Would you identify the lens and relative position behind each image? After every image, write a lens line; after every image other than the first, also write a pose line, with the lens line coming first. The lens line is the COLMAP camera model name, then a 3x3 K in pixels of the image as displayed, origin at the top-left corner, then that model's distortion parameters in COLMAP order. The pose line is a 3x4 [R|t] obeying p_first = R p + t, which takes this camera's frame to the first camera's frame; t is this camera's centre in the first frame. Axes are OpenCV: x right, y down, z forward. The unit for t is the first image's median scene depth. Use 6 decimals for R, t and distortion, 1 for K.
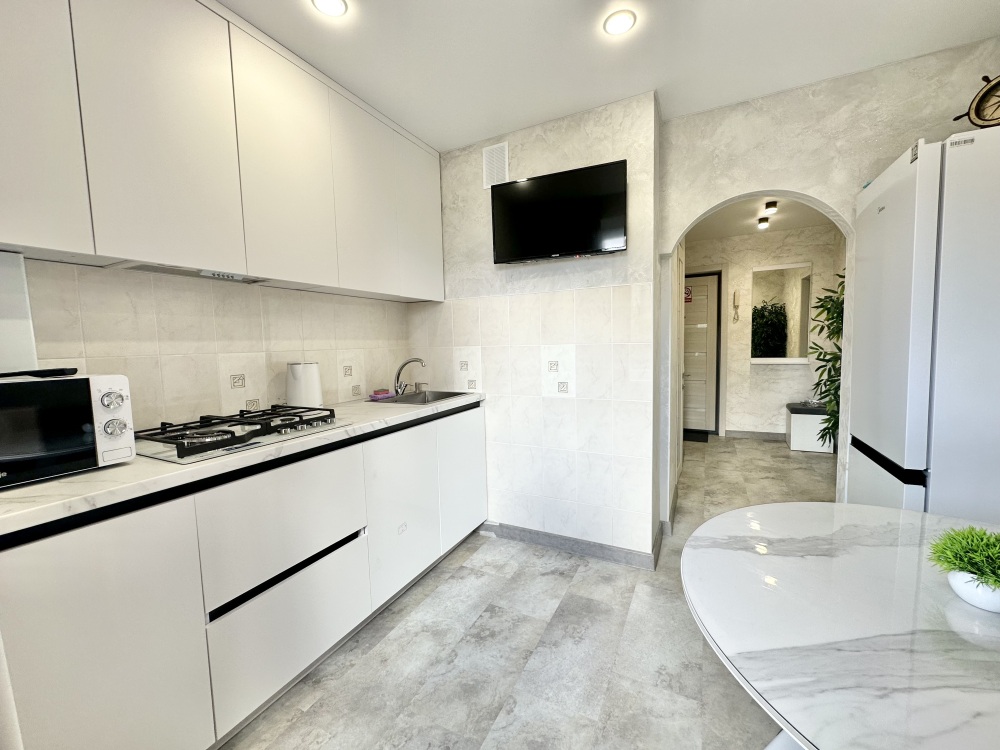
lens RADIAL K [[397.8, 0, 499.5], [0, 397.8, 374.8], [0, 0, 1]] dist [-0.001762, 0.000411]
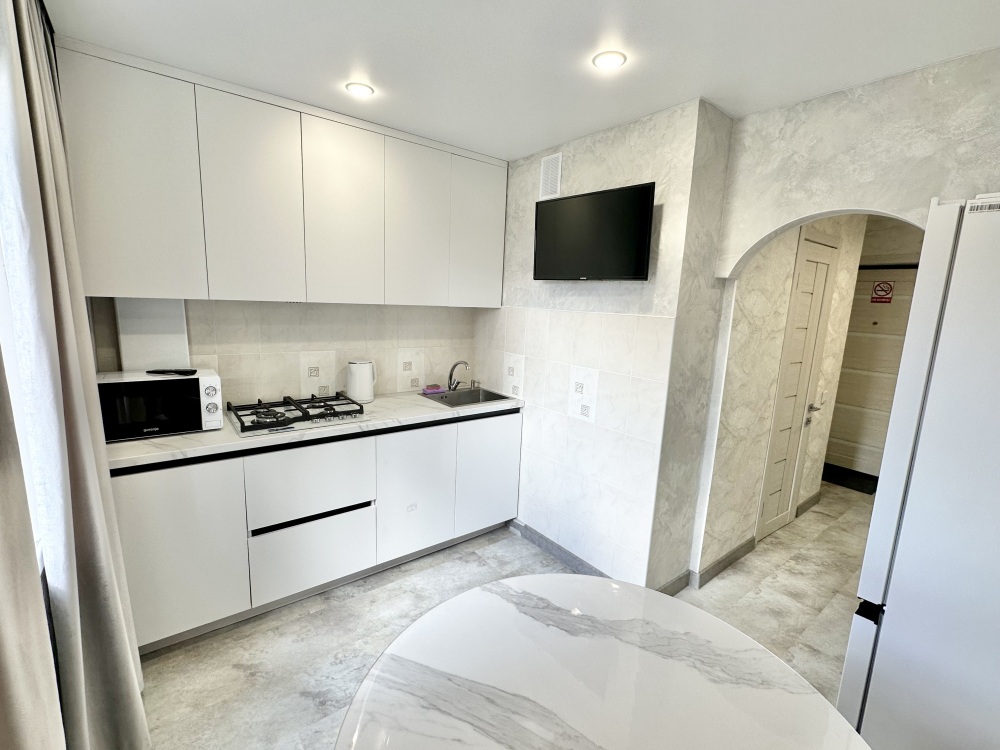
lens RADIAL K [[443.8, 0, 499.5], [0, 443.8, 376.9], [0, 0, 1]] dist [-0.001573, -0.000865]
pose [[0.905466, 0.136395, -0.401904, 0.440741], [-0.099909, 0.988842, 0.110496, -0.167542], [0.412491, -0.059897, 0.908991, -0.089013]]
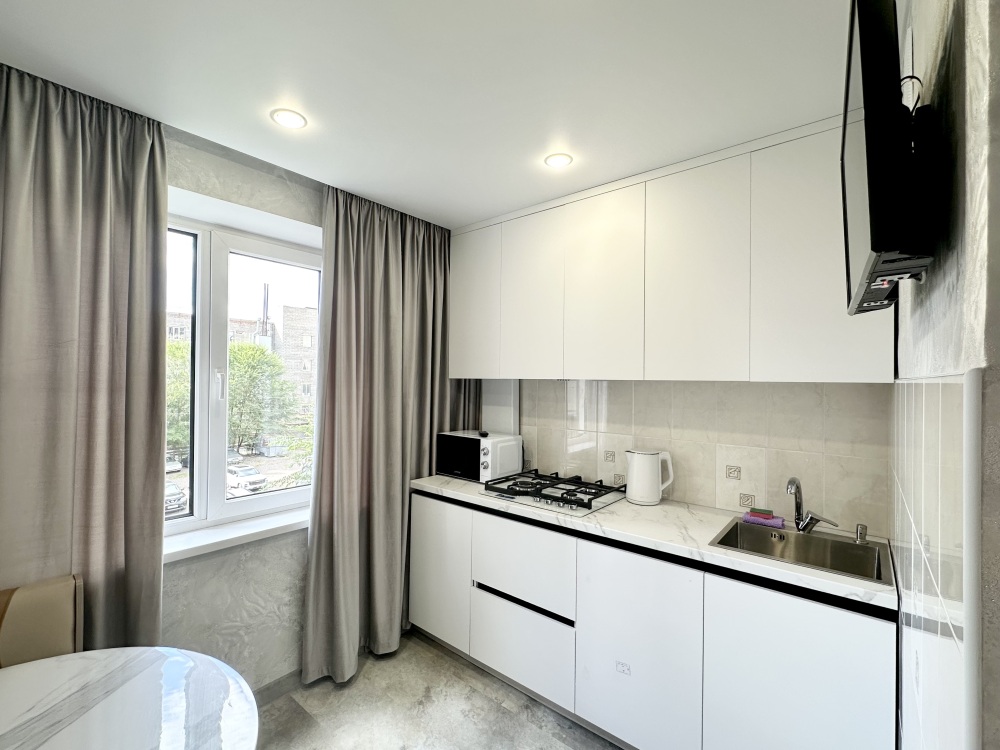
lens RADIAL K [[443.8, 0, 500.6], [0, 443.8, 378.9], [0, 0, 1]] dist [-0.001573, -0.000865]
pose [[-0.214914, 0.018832, -0.976451, 0.639382], [-0.086408, 0.995526, 0.038218, -0.209830], [0.972803, 0.092587, -0.212326, 0.803320]]
